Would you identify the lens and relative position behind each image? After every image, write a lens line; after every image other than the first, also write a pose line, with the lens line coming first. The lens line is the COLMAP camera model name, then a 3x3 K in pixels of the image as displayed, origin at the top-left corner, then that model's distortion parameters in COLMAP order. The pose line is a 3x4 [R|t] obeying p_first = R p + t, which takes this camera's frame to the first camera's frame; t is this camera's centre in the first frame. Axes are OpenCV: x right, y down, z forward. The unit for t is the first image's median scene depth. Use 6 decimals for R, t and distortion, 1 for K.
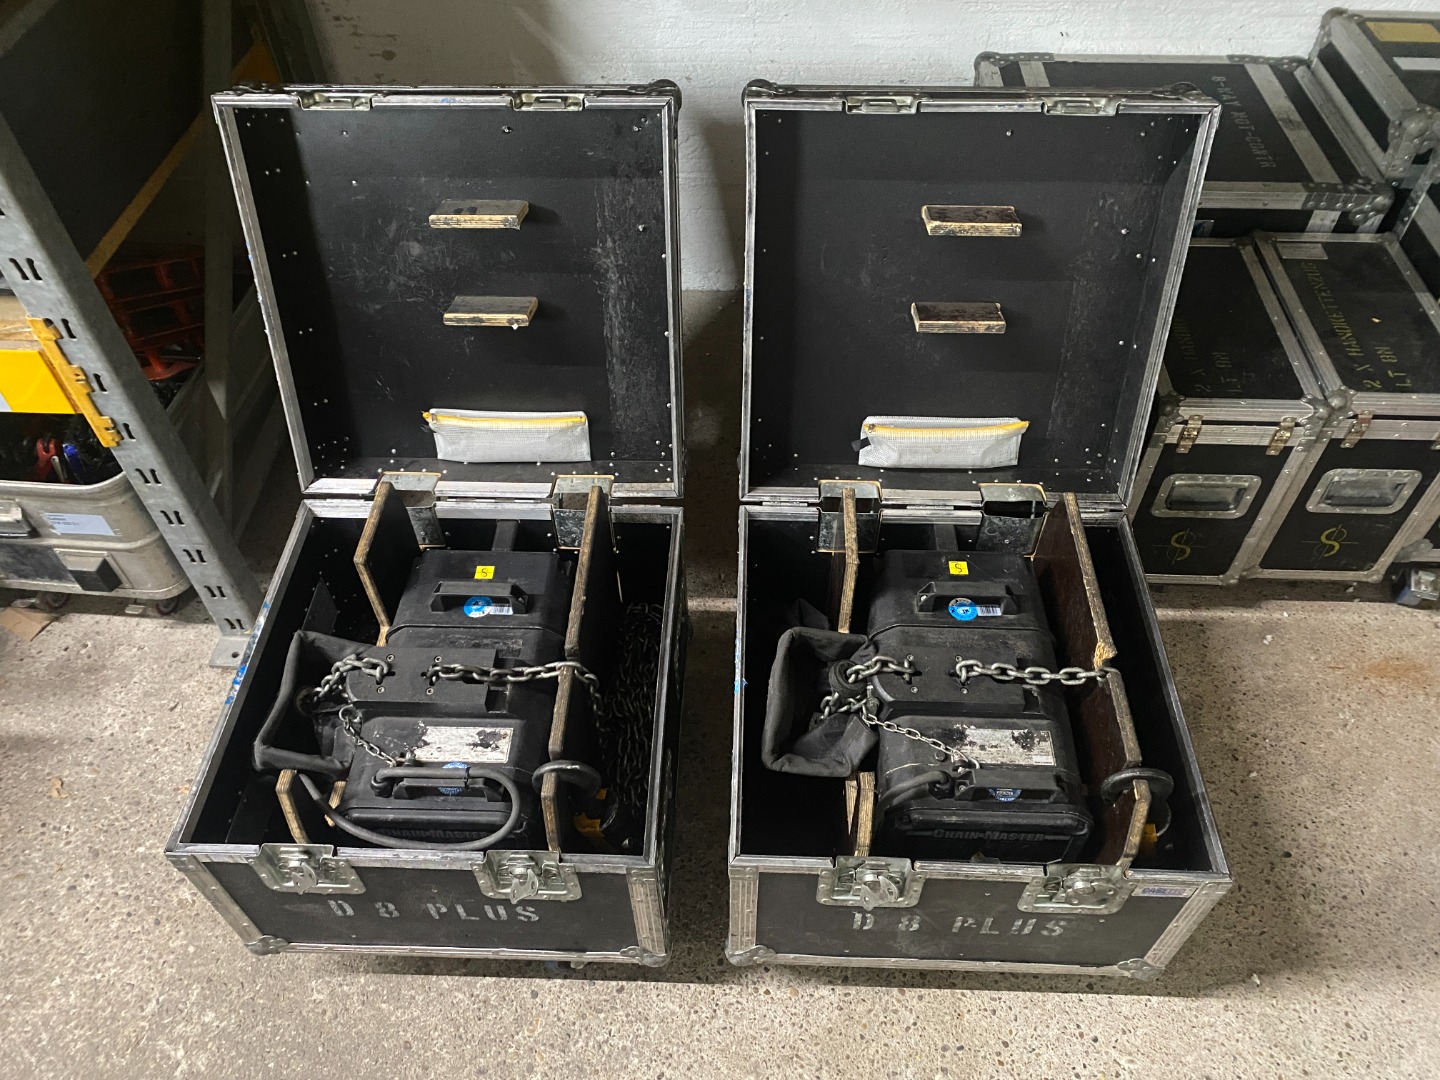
lens RADIAL K [[1092.1, 0, 725.3], [0, 1092.1, 532.6], [0, 0, 1]] dist [0.014574, -0.009997]
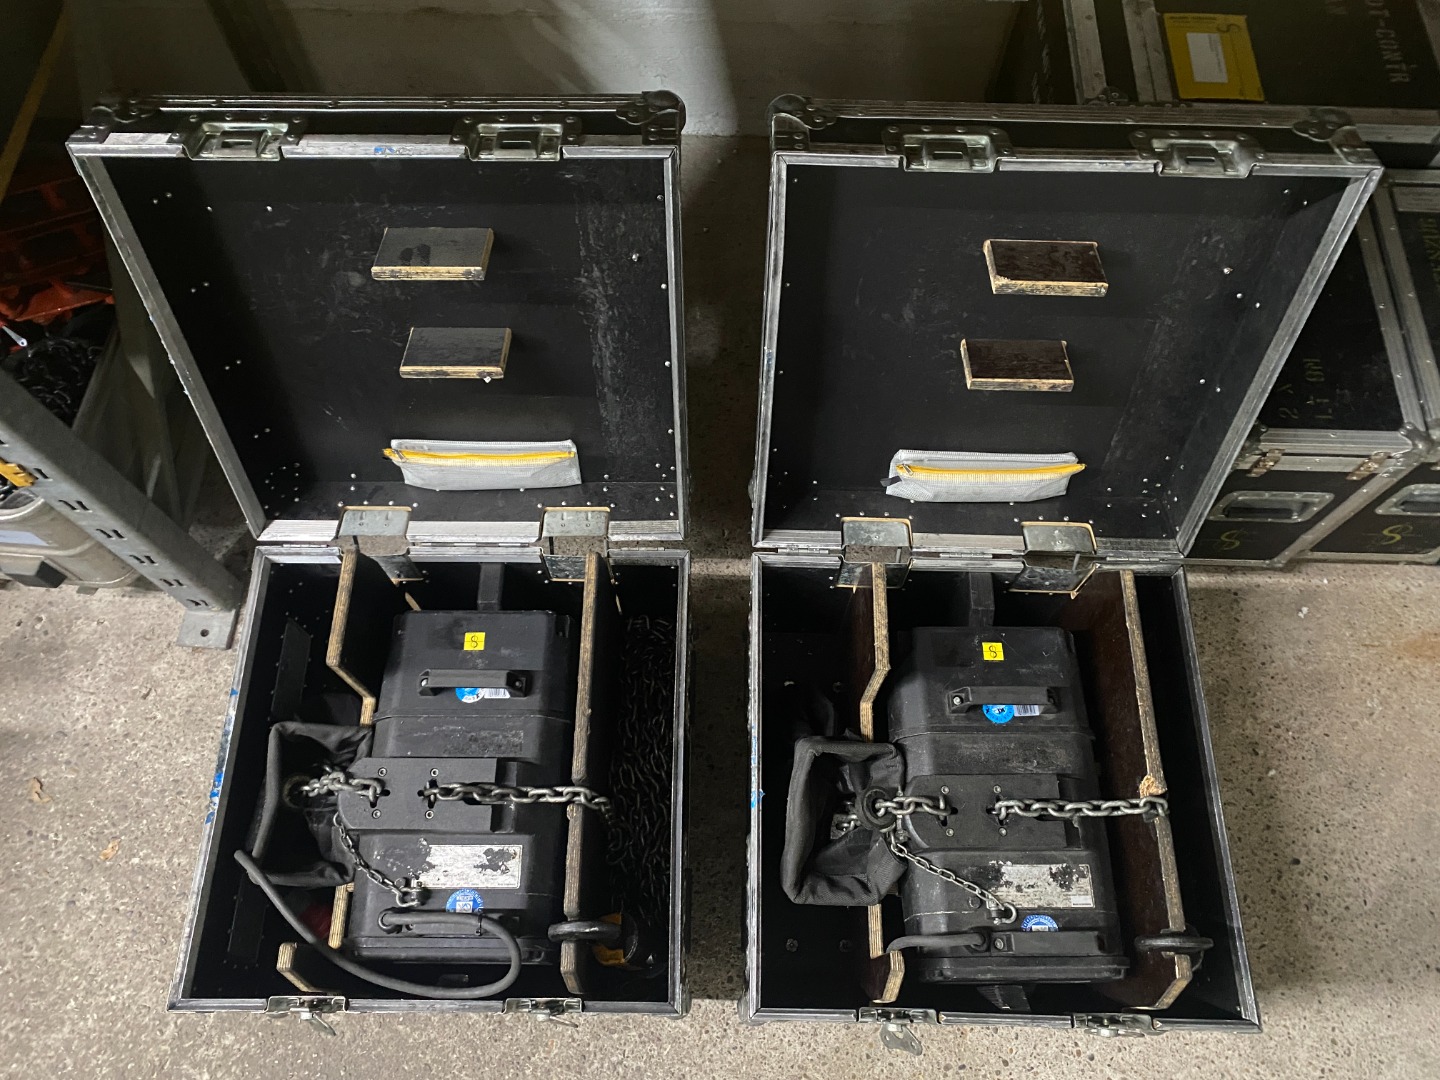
lens RADIAL K [[1090.7, 0, 730.2], [0, 1090.7, 537.5], [0, 0, 1]] dist [0.013200, -0.008726]
pose [[0.999780, -0.003632, 0.020677, -0.023206], [-0.002823, 0.952706, 0.303881, -0.297572], [-0.020803, -0.303872, 0.952486, 0.154391]]
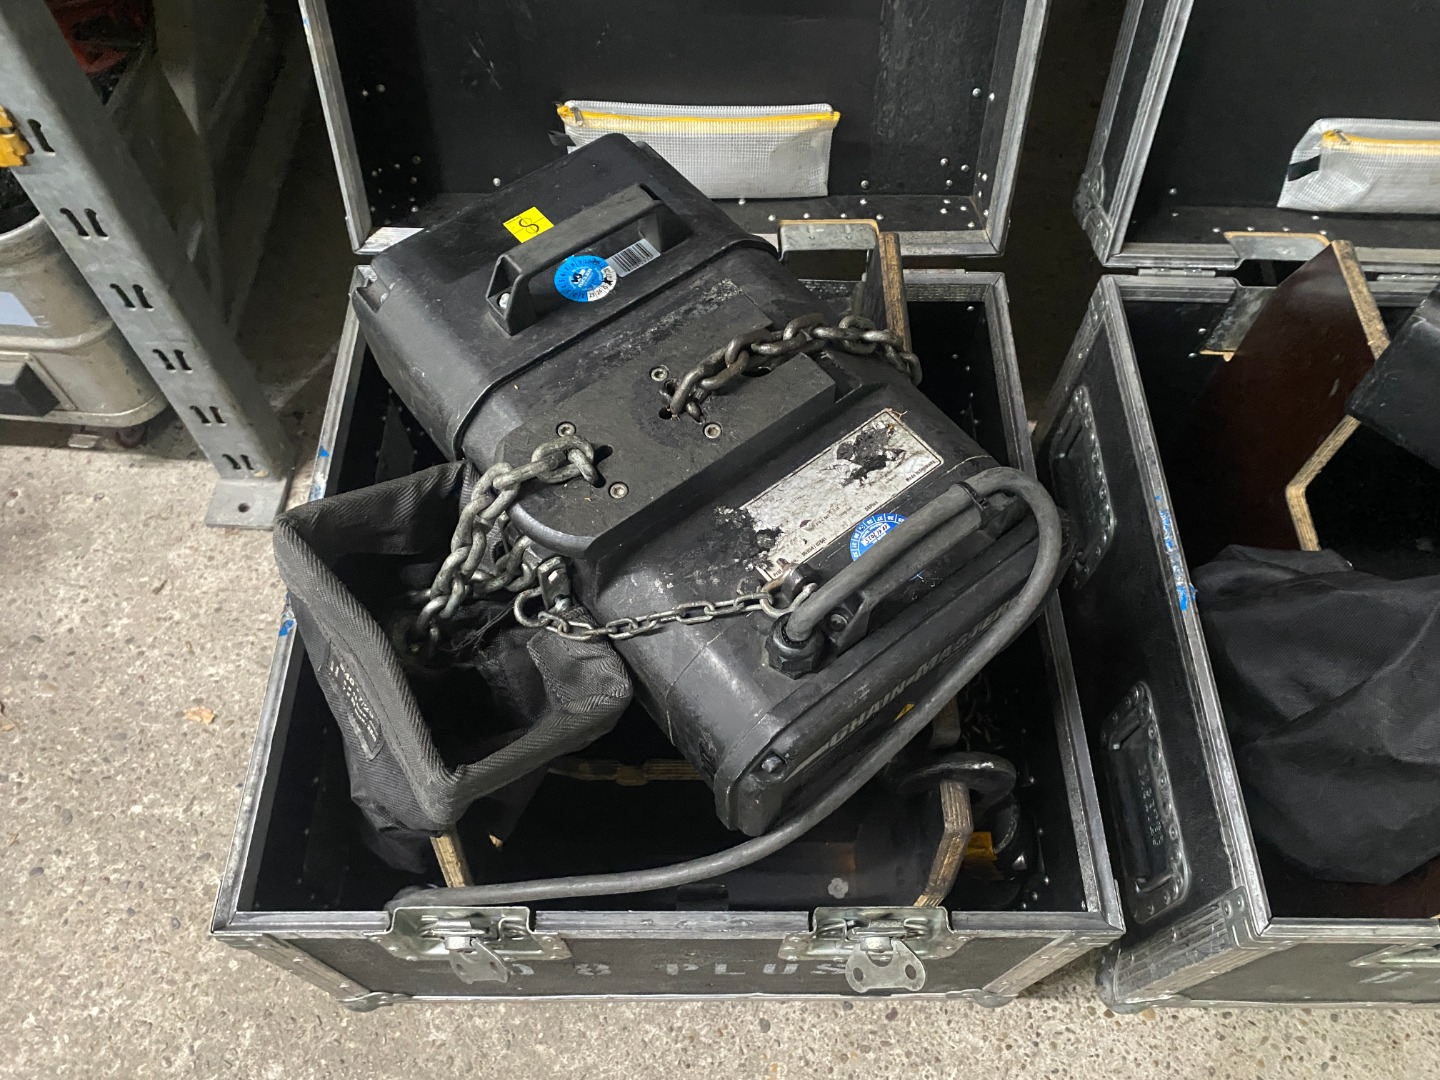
lens RADIAL K [[1100.1, 0, 732.1], [0, 1100.1, 541.9], [0, 0, 1]] dist [0.009034, -0.005775]
pose [[0.999031, -0.008945, 0.043095, -0.210718], [0.000524, 0.981477, 0.191581, 0.003052], [-0.044010, -0.191373, 0.980530, 0.379705]]
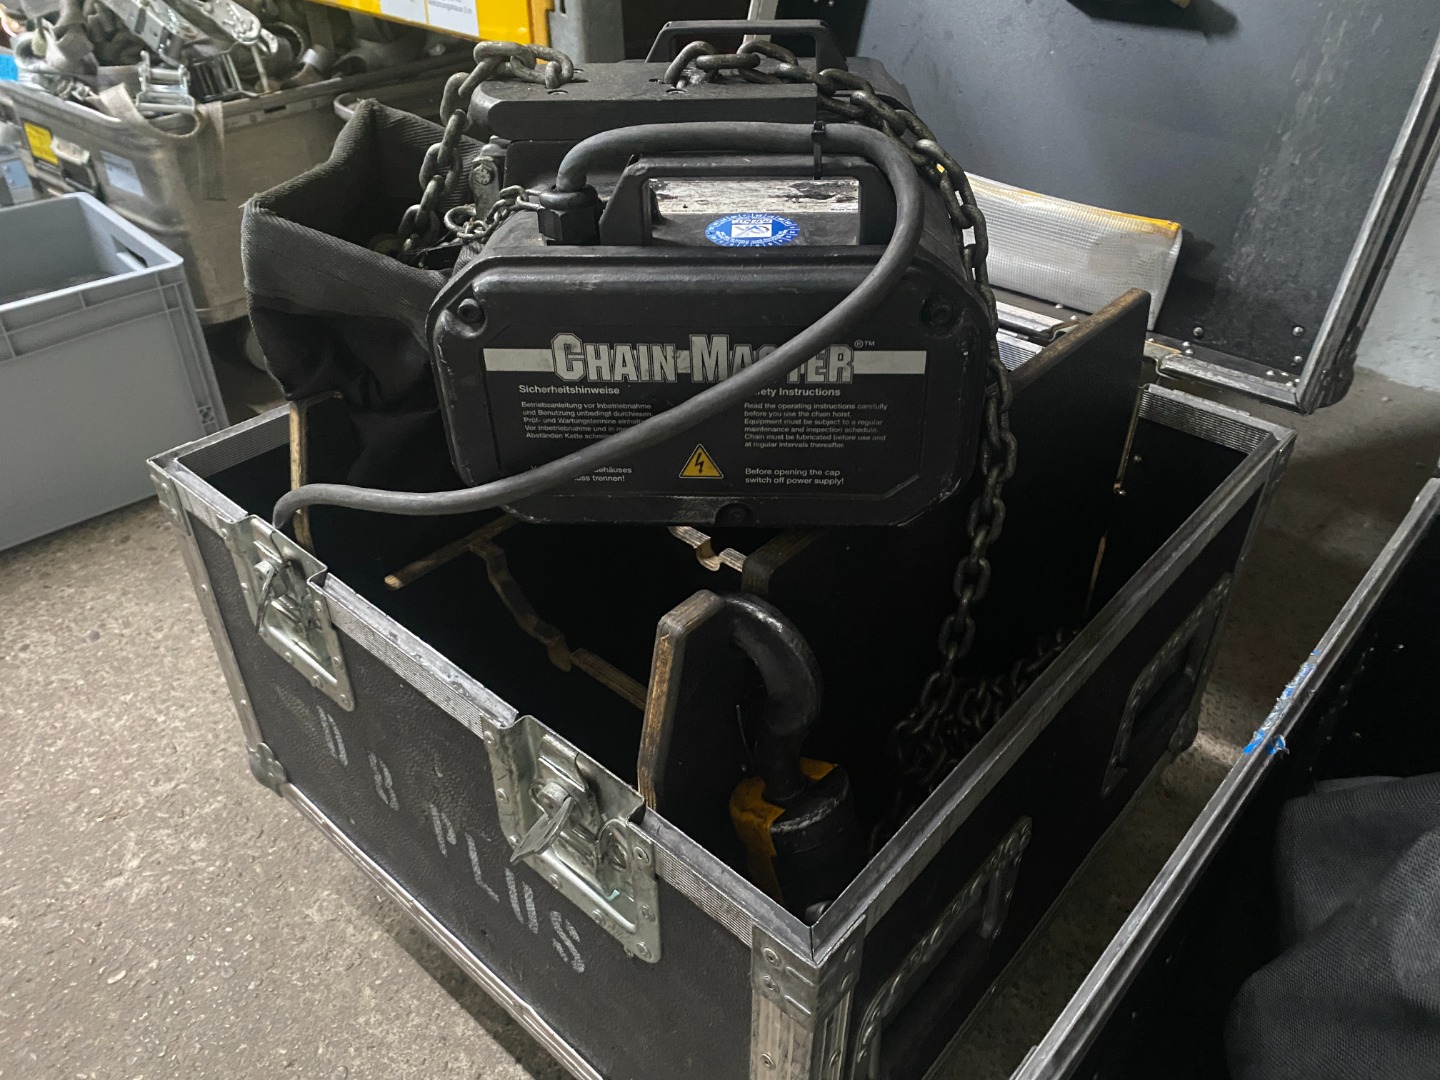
lens RADIAL K [[1092.1, 0, 725.3], [0, 1092.1, 532.6], [0, 0, 1]] dist [0.014574, -0.009997]
pose [[0.764916, 0.386522, -0.515272, 0.031317], [-0.491186, 0.867519, -0.078407, 0.168825], [0.416702, 0.313068, 0.853433, 0.490277]]
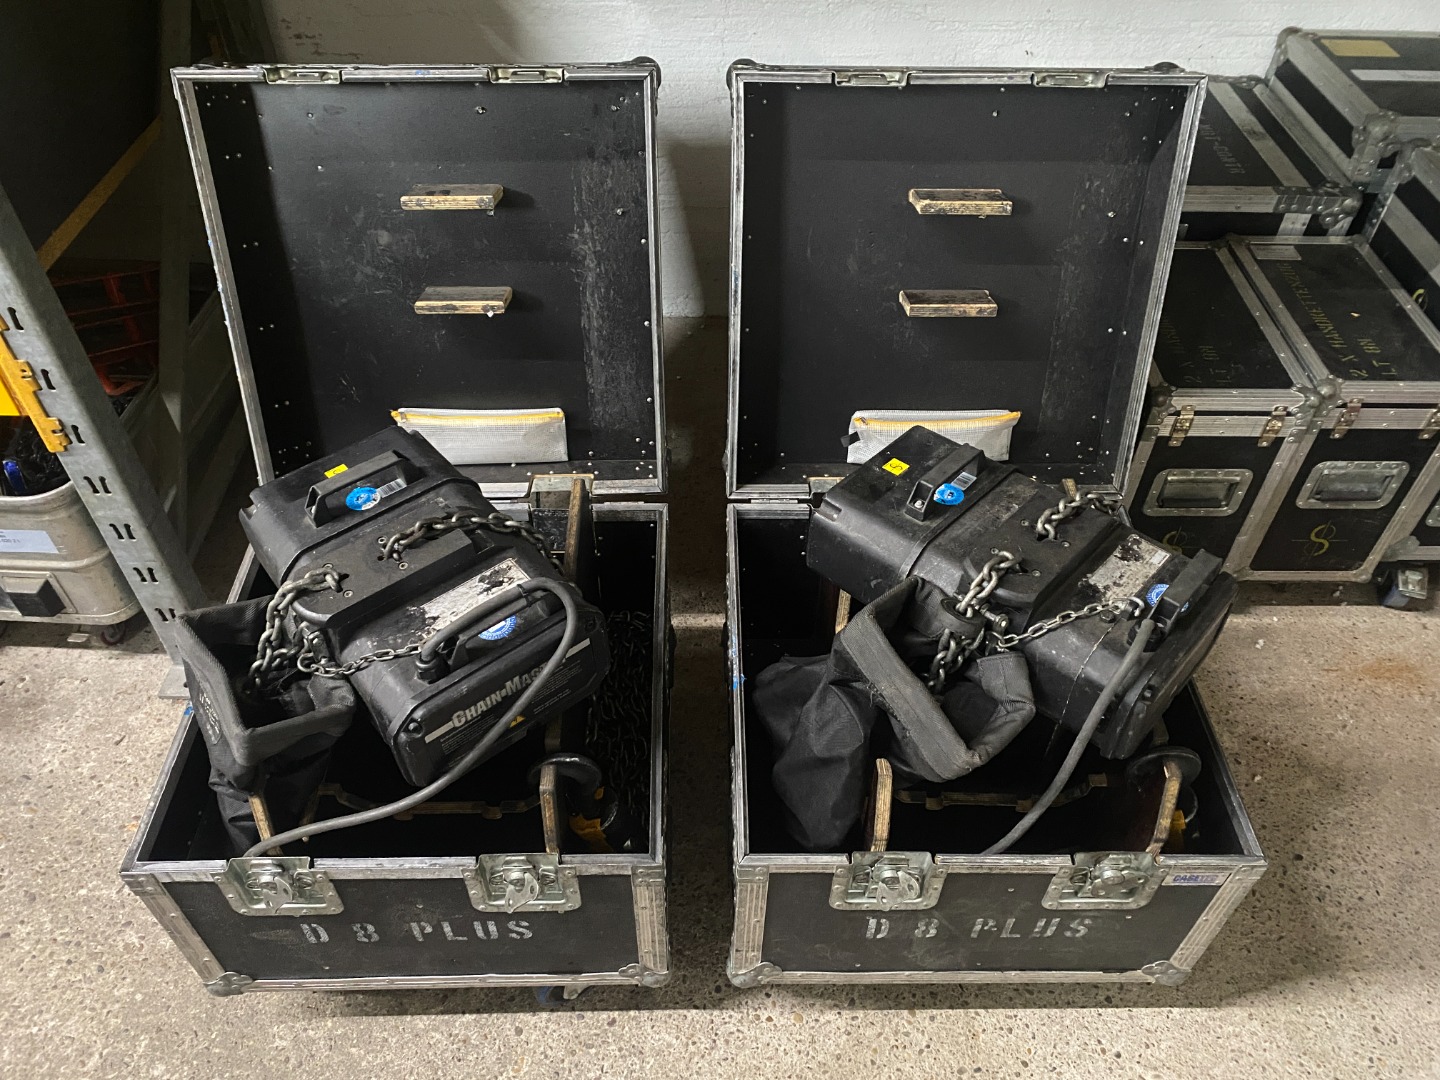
lens RADIAL K [[1091.6, 0, 724.8], [0, 1091.6, 537.7], [0, 0, 1]] dist [0.018545, -0.016388]
pose [[0.998737, -0.017358, 0.047141, -0.035101], [0.020197, 0.997968, -0.060435, 0.062136], [-0.045996, 0.061311, 0.997058, 0.041735]]
